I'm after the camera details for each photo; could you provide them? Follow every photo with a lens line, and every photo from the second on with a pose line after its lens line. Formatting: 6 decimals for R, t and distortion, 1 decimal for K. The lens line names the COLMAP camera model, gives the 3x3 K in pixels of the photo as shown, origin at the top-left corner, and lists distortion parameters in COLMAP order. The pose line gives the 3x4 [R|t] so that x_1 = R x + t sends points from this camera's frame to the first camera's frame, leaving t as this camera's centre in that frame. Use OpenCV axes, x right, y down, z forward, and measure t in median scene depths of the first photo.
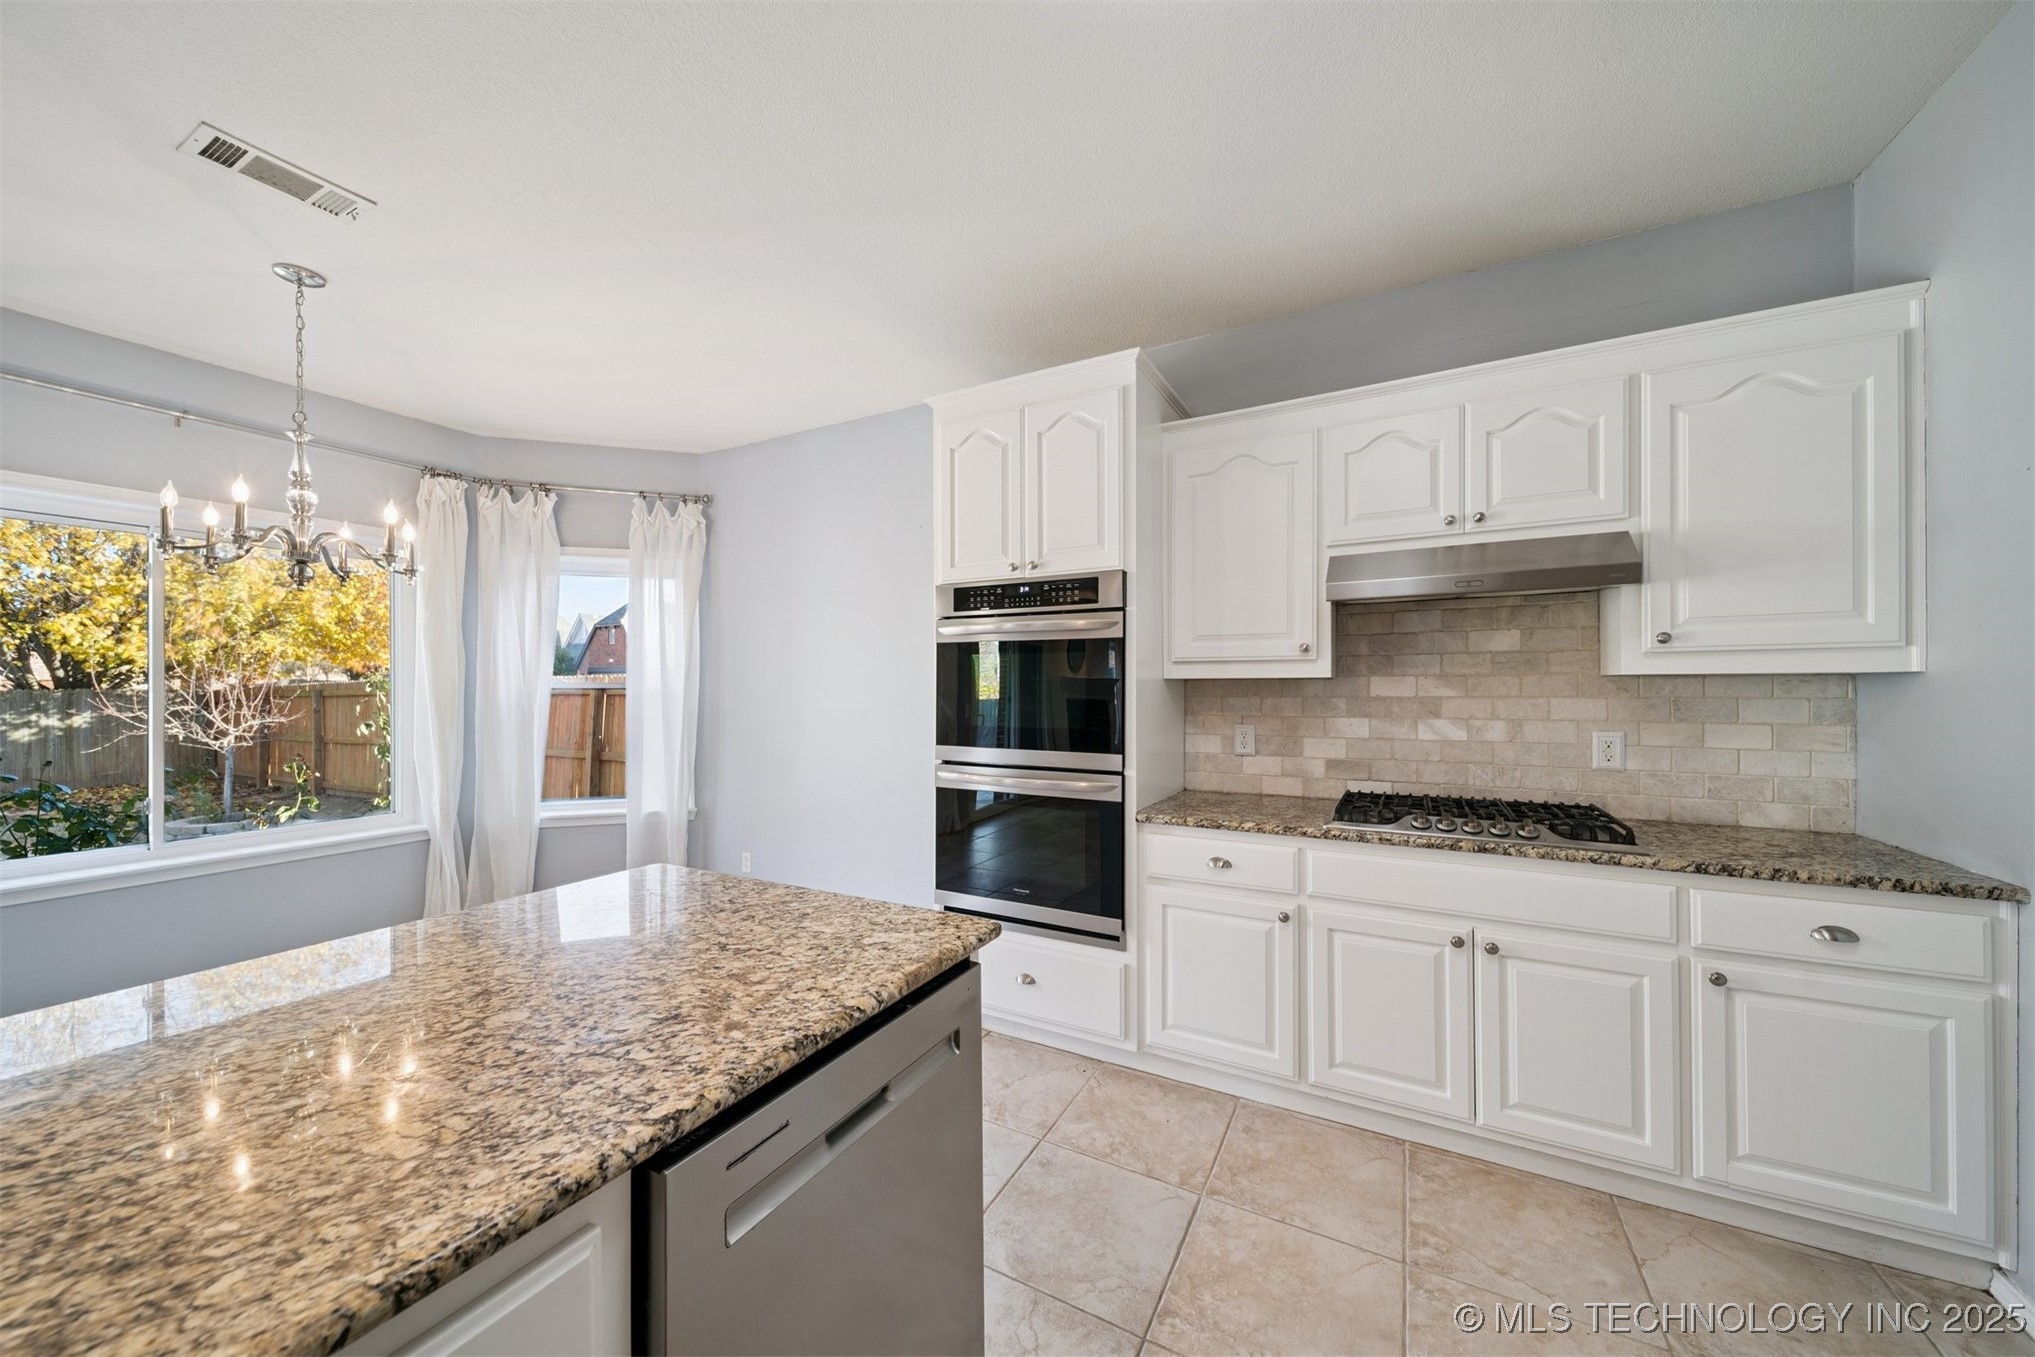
lens RADIAL K [[720.8, 0, 1012.9], [0, 720.8, 684.0], [0, 0, 1]] dist [0.012344, -0.002200]
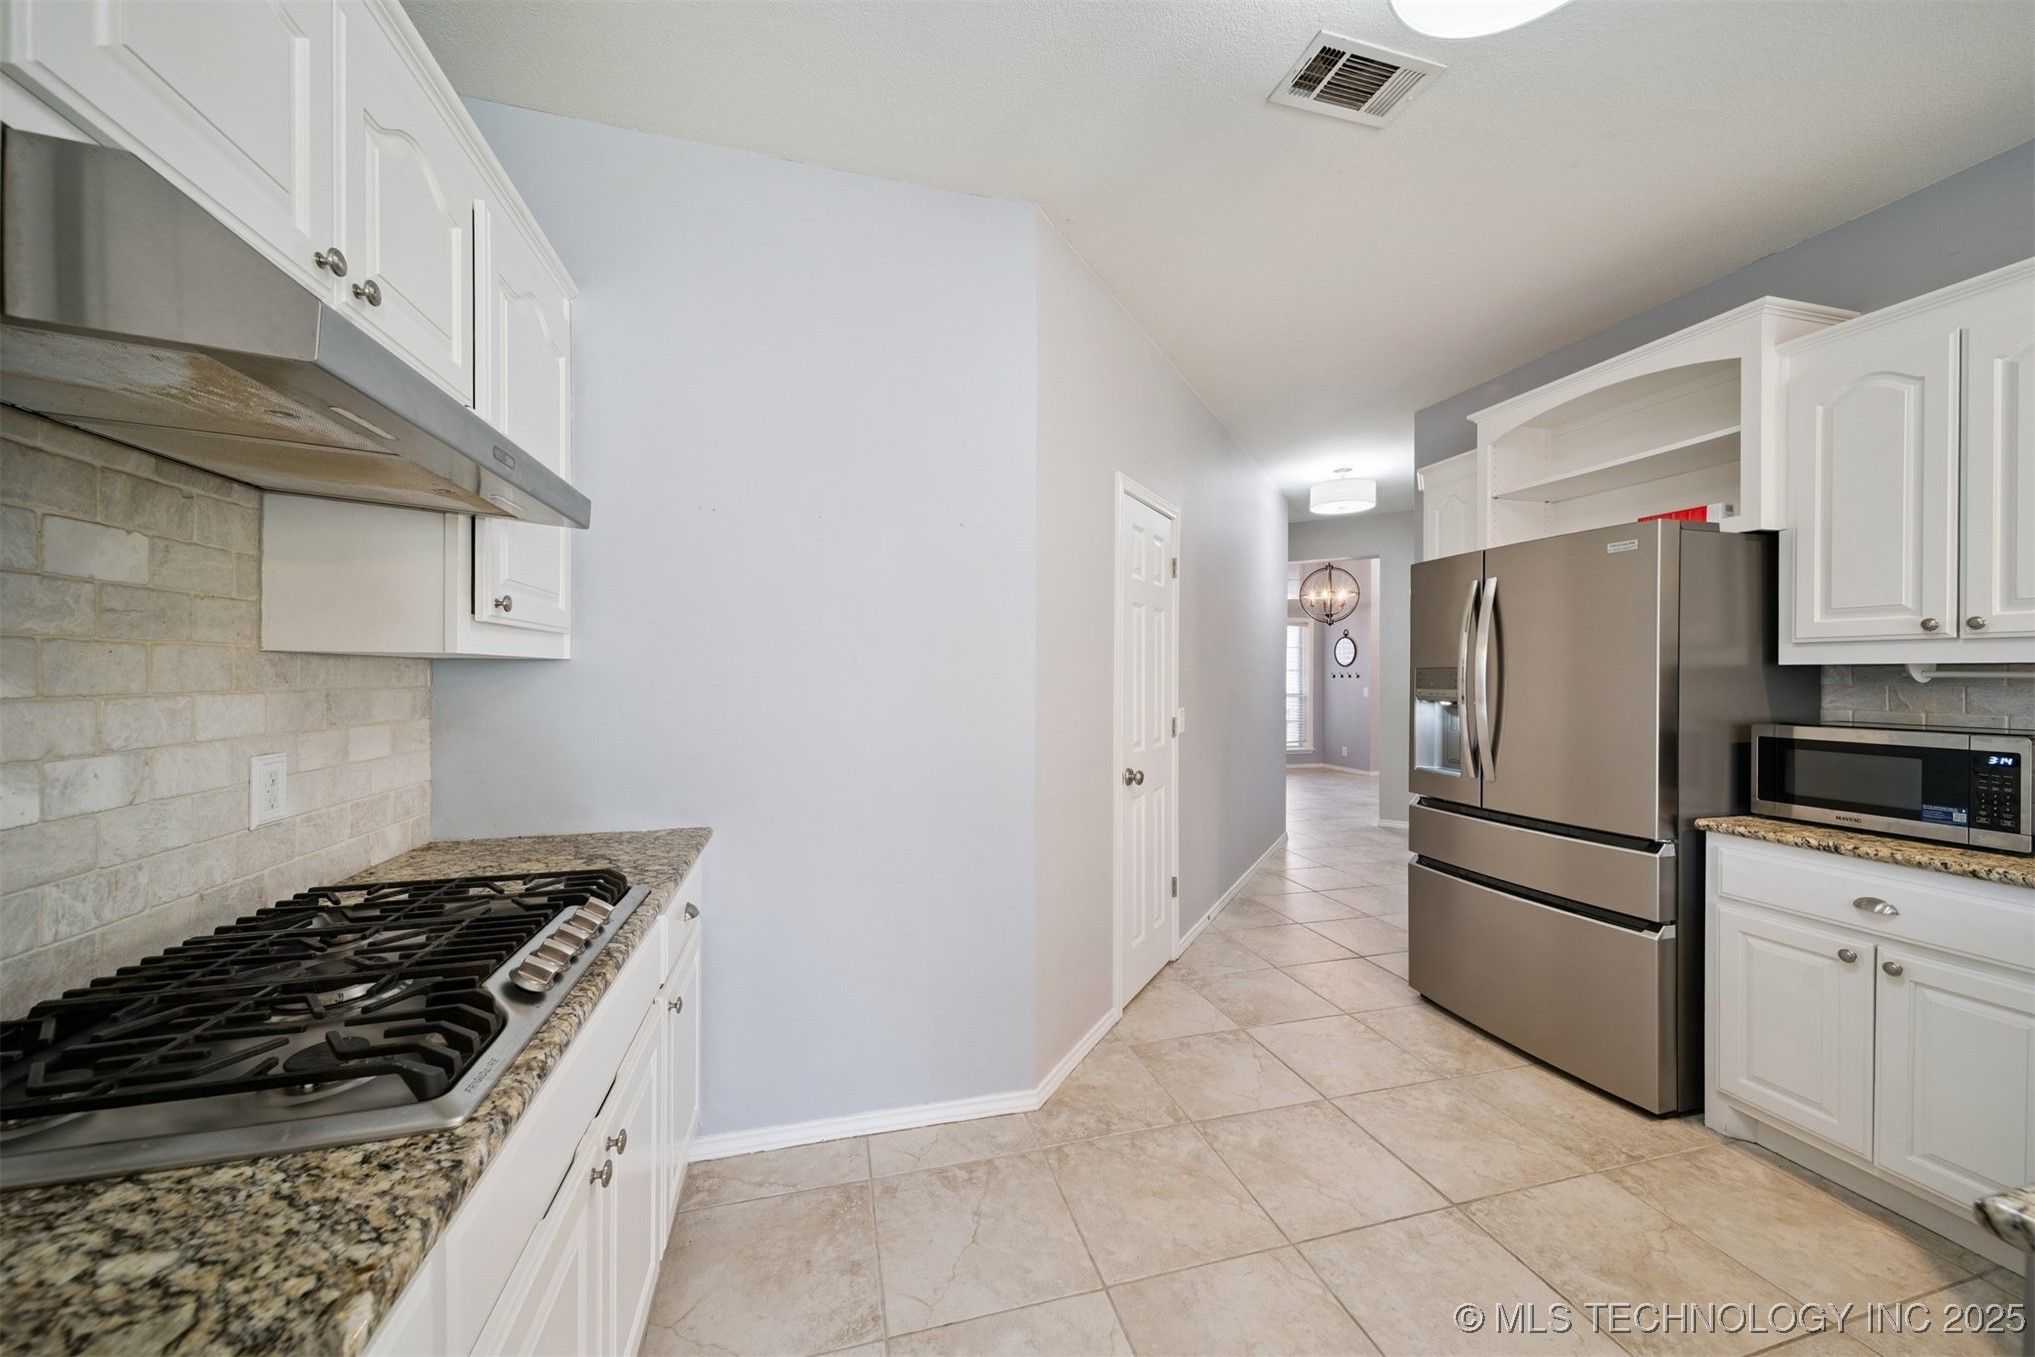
lens RADIAL K [[720.8, 0, 1011.3], [0, 720.8, 685.9], [0, 0, 1]] dist [0.012344, -0.002200]
pose [[-0.690382, -0.011273, 0.723357, 0.040194], [-0.007164, 0.999936, 0.008745, 0.004927], [-0.723410, 0.000855, -0.690418, 0.906780]]
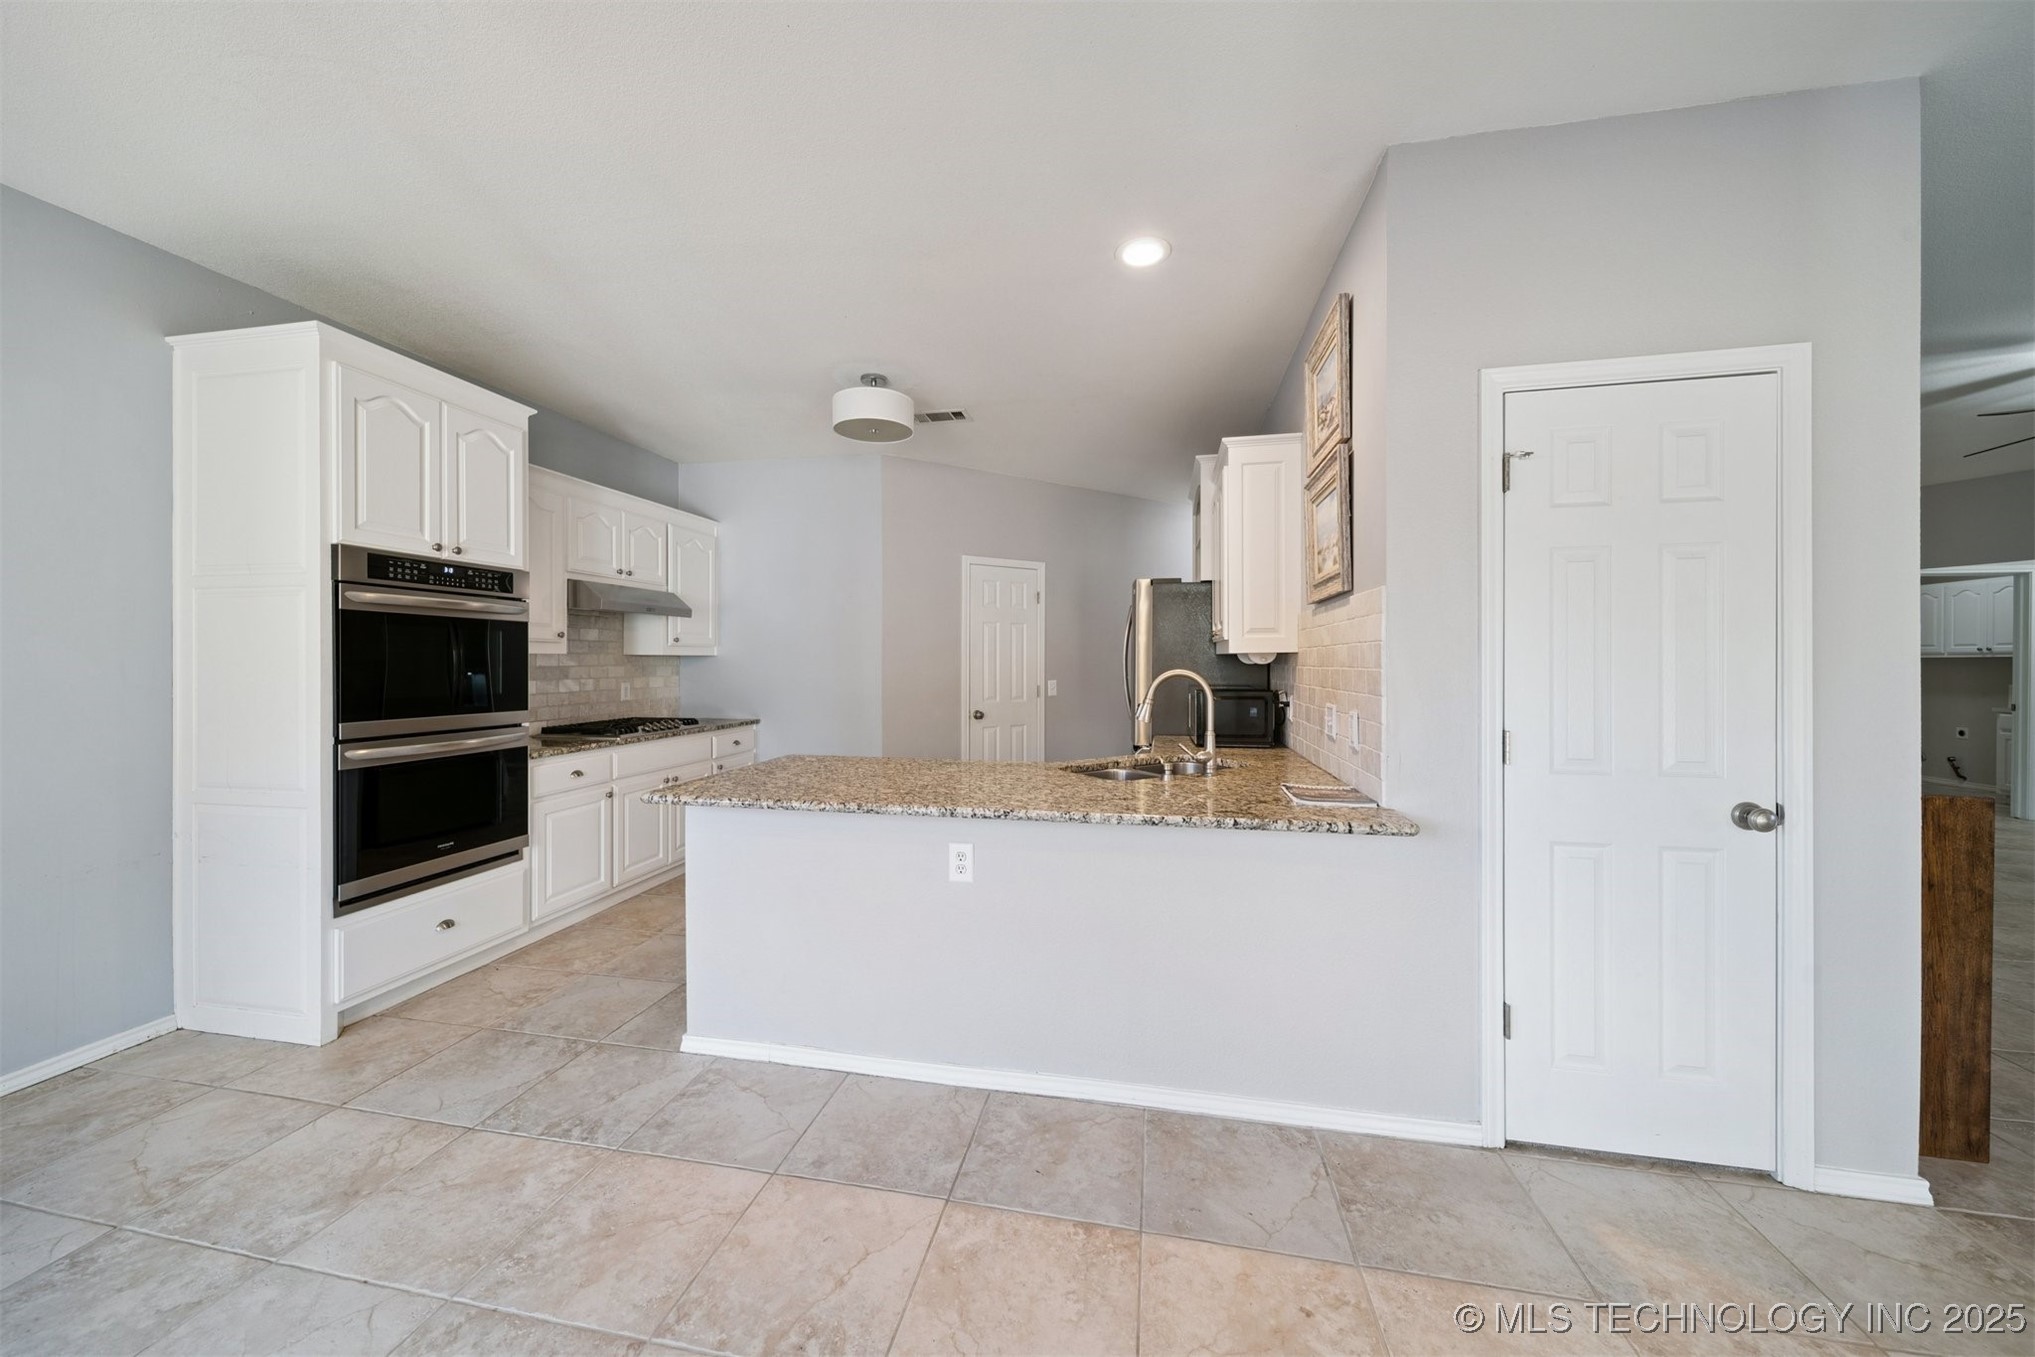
lens RADIAL K [[720.8, 0, 1010.0], [0, 720.8, 671.5], [0, 0, 1]] dist [0.012344, -0.002200]
pose [[-0.296237, -0.011692, 0.955043, -1.343568], [-0.005897, 0.999928, 0.010412, 0.007228], [-0.955096, -0.002548, -0.296285, 0.529925]]
